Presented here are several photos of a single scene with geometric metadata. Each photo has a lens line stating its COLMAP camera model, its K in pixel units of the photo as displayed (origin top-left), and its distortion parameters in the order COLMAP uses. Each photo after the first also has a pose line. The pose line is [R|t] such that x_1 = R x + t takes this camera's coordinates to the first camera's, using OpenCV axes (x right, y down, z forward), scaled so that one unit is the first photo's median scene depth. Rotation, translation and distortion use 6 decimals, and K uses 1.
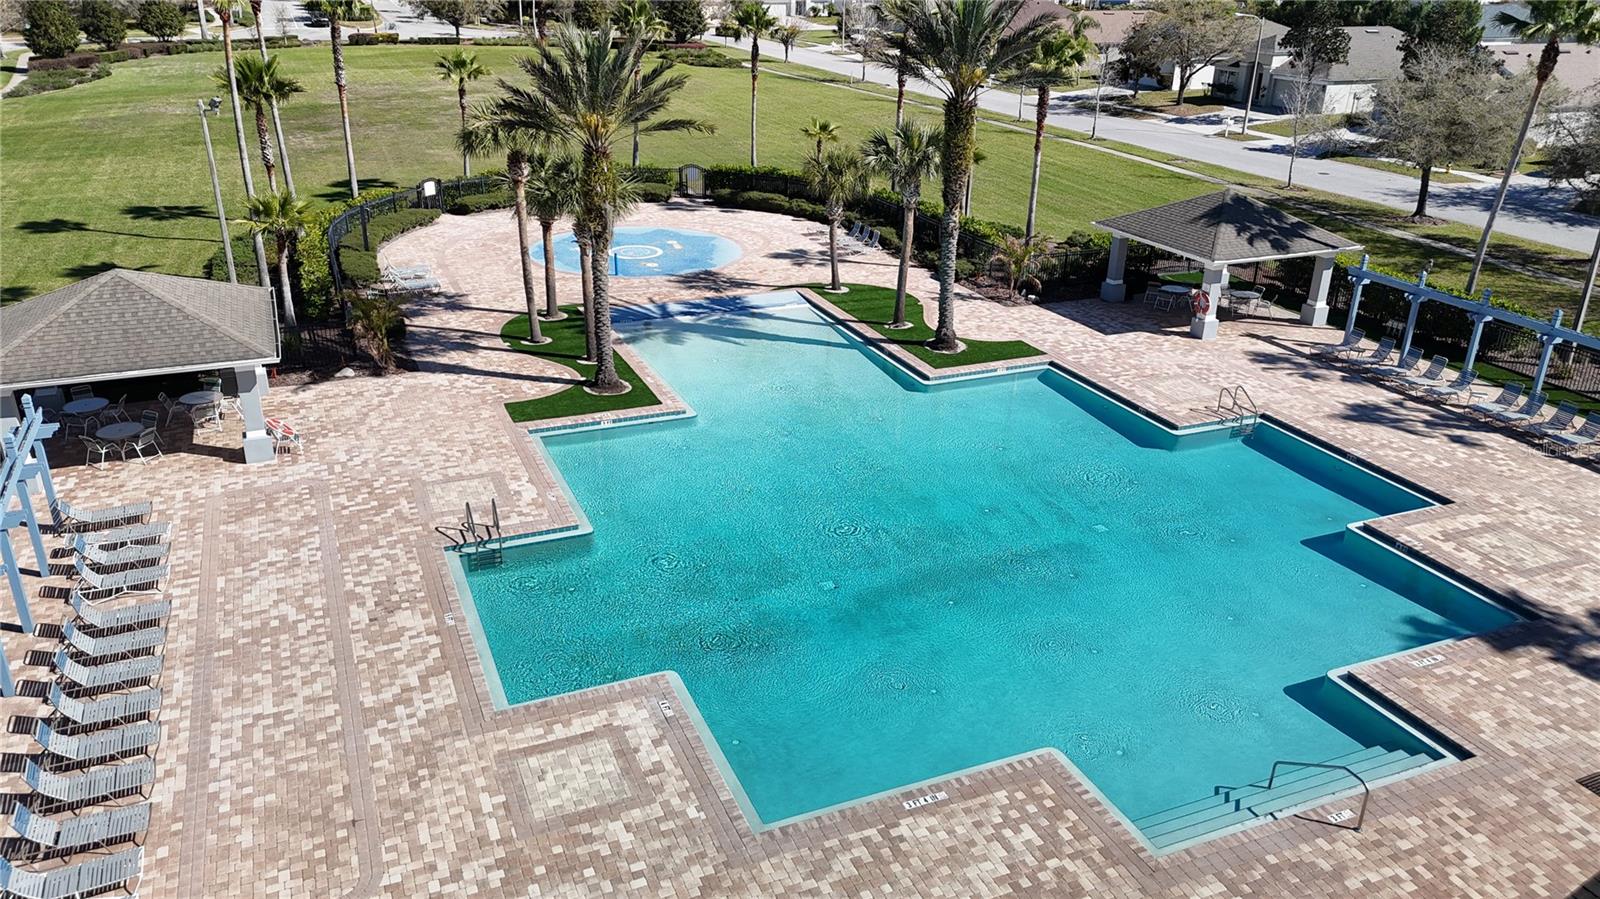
lens RADIAL K [[1177.5, 0, 810.4], [0, 1177.5, 446.1], [0, 0, 1]] dist [0.064543, -0.065957]
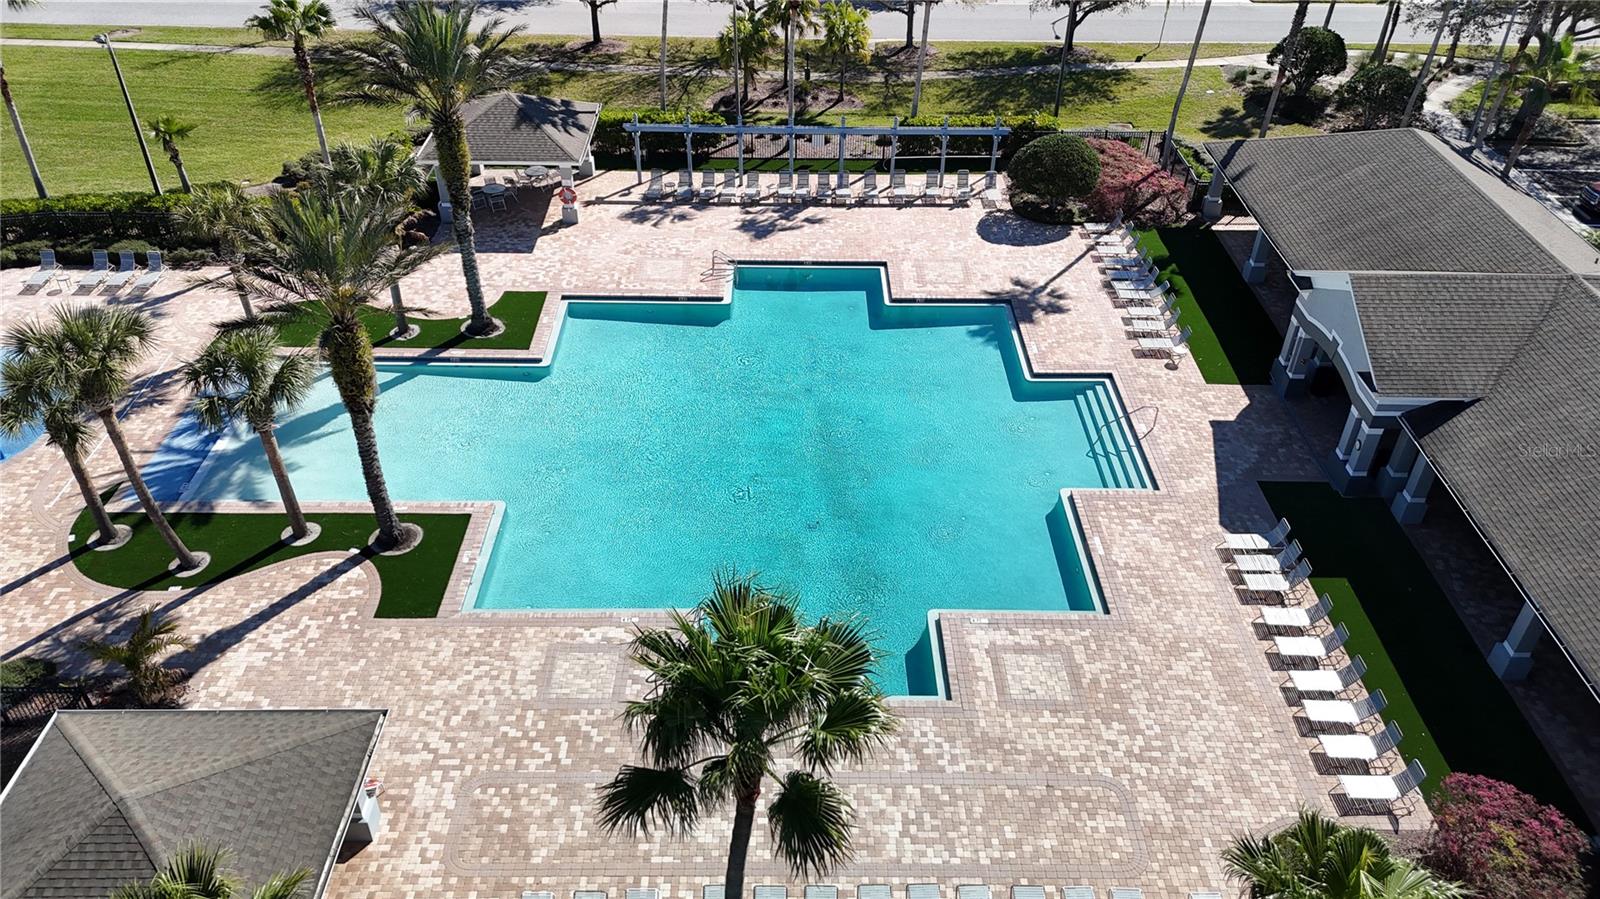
lens RADIAL K [[1177.5, 0, 810.4], [0, 1177.5, 446.1], [0, 0, 1]] dist [0.064543, -0.065957]
pose [[0.388199, -0.554253, 0.736278, -0.638302], [0.346954, 0.828049, 0.440406, -0.376793], [-0.853770, 0.084489, 0.513749, 0.209438]]
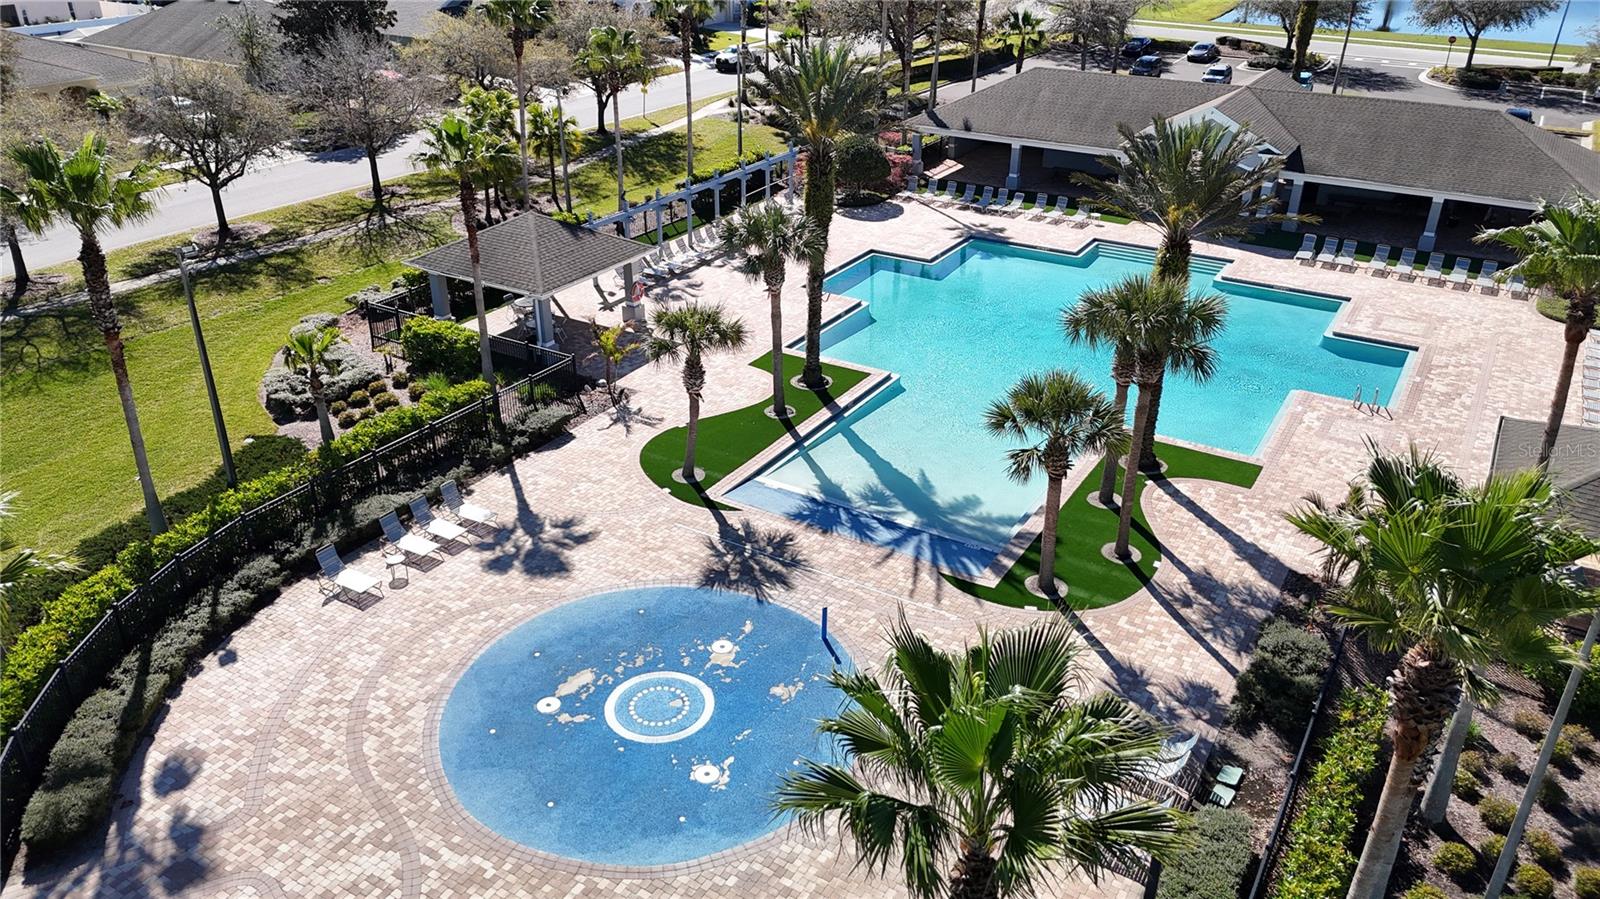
lens RADIAL K [[1177.5, 0, 810.4], [0, 1177.5, 446.1], [0, 0, 1]] dist [0.064543, -0.065957]
pose [[-0.576517, -0.390935, 0.717494, -0.665355], [0.296434, 0.718216, 0.629518, -0.714404], [-0.761416, 0.575617, -0.298178, 1.379209]]
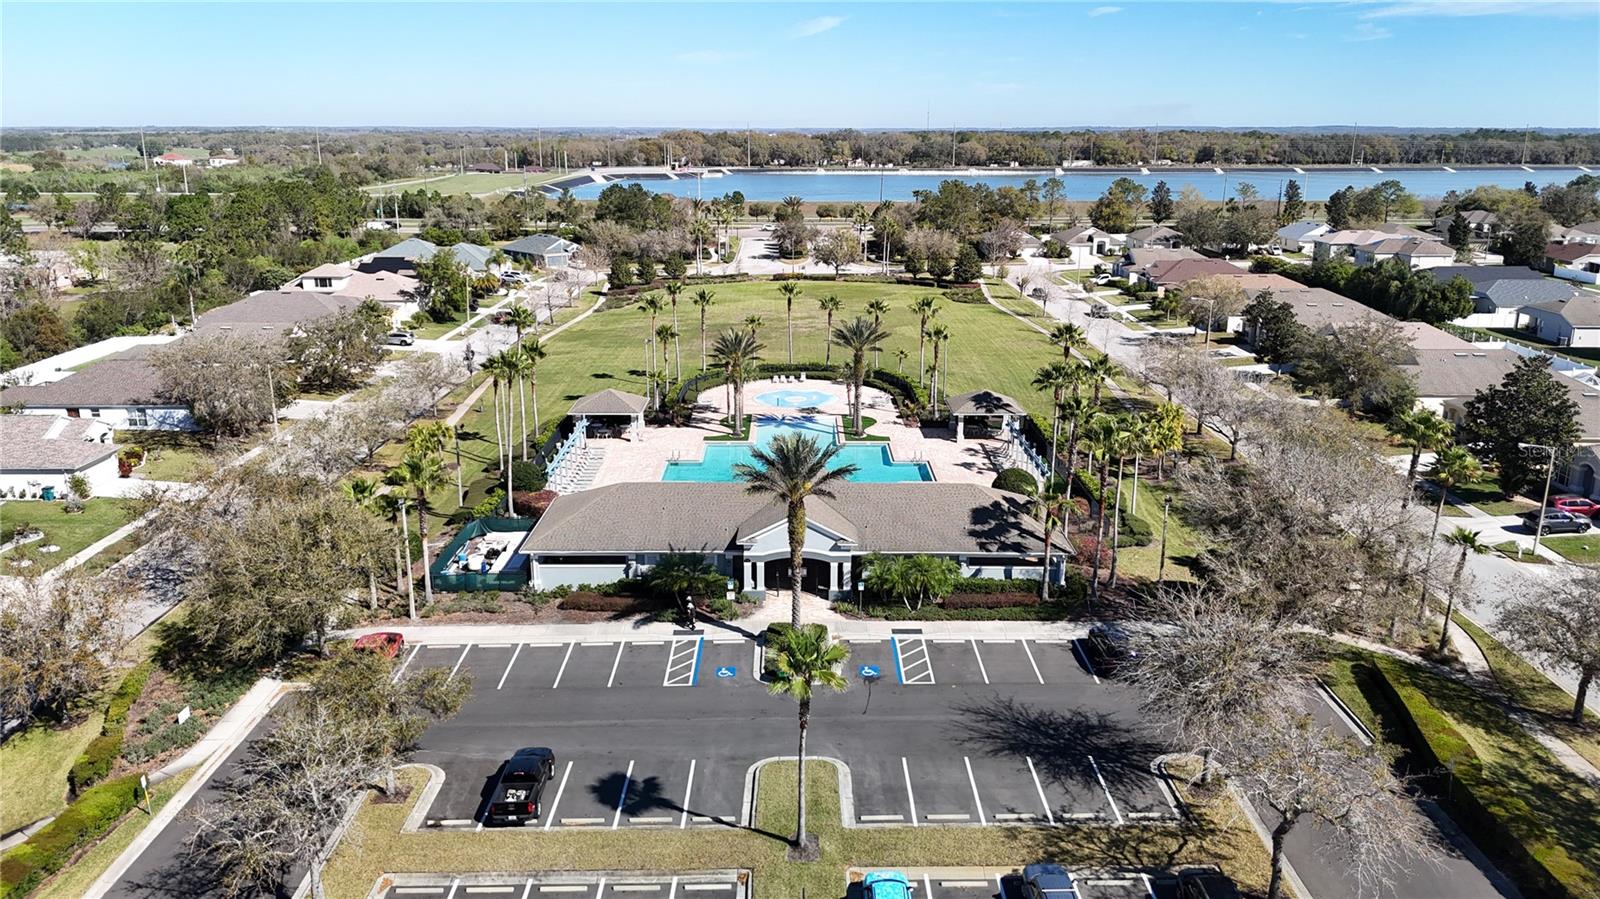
lens RADIAL K [[1177.5, 0, 810.4], [0, 1177.5, 446.1], [0, 0, 1]] dist [0.064543, -0.065957]
pose [[0.921741, 0.082605, -0.378905, 1.102282], [-0.136942, 0.983437, -0.118734, 0.297545], [0.362822, 0.161330, 0.917787, -1.664201]]
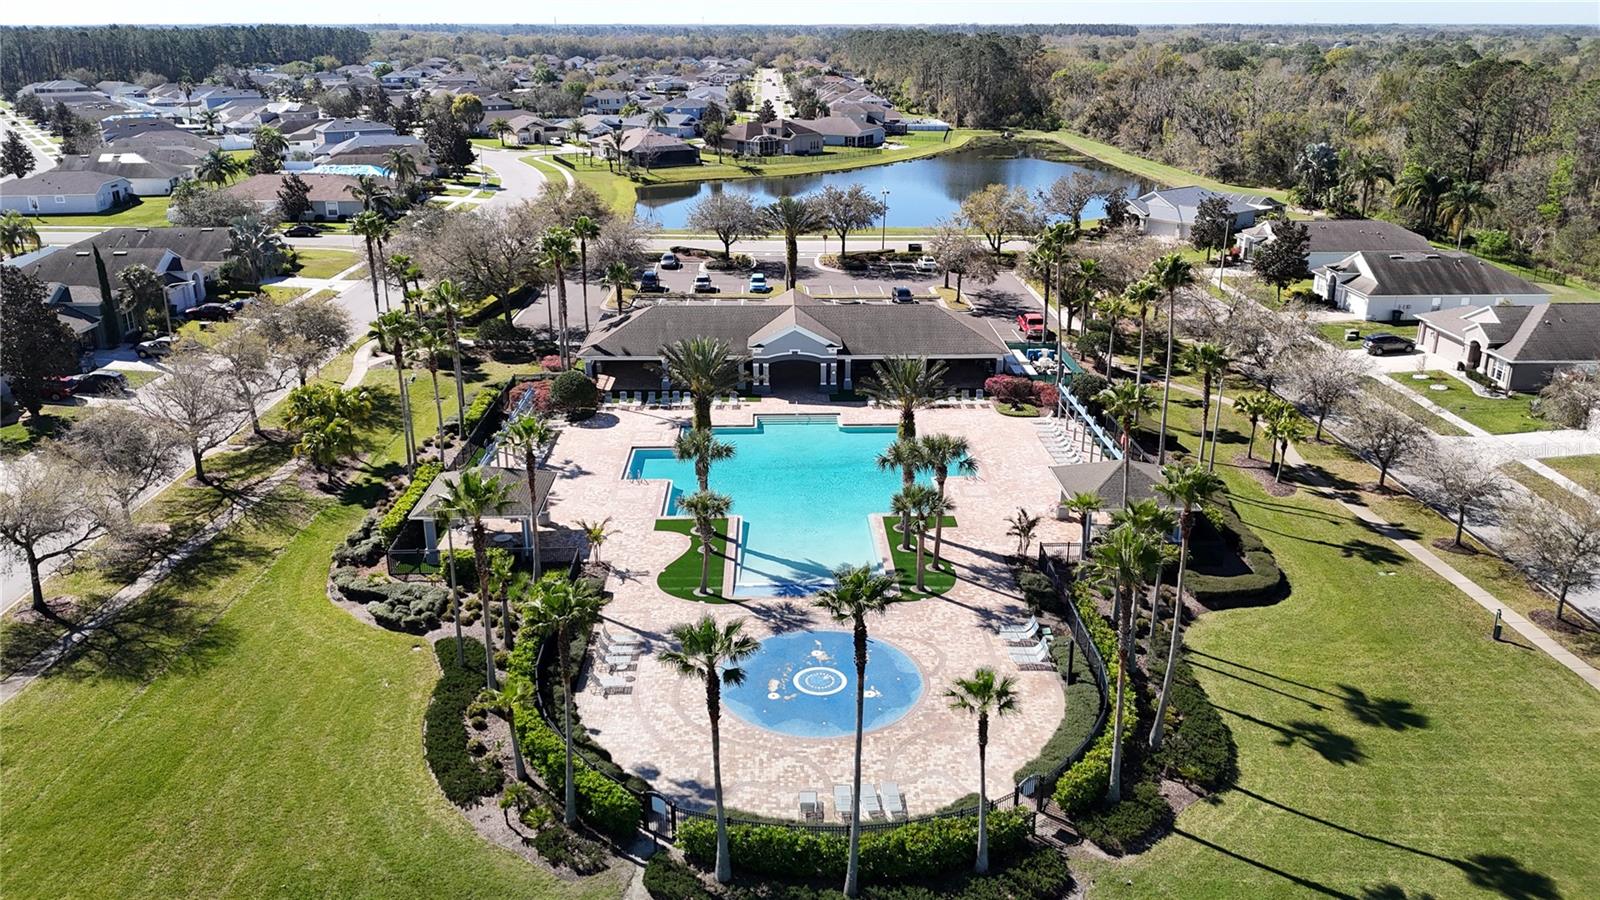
lens RADIAL K [[1177.5, 0, 810.4], [0, 1177.5, 446.6], [0, 0, 1]] dist [0.064543, -0.065957]
pose [[-0.926029, -0.144223, 0.348812, -0.621912], [0.128956, 0.747630, 0.651475, -1.299400], [-0.354740, 0.648266, -0.673729, 2.068792]]
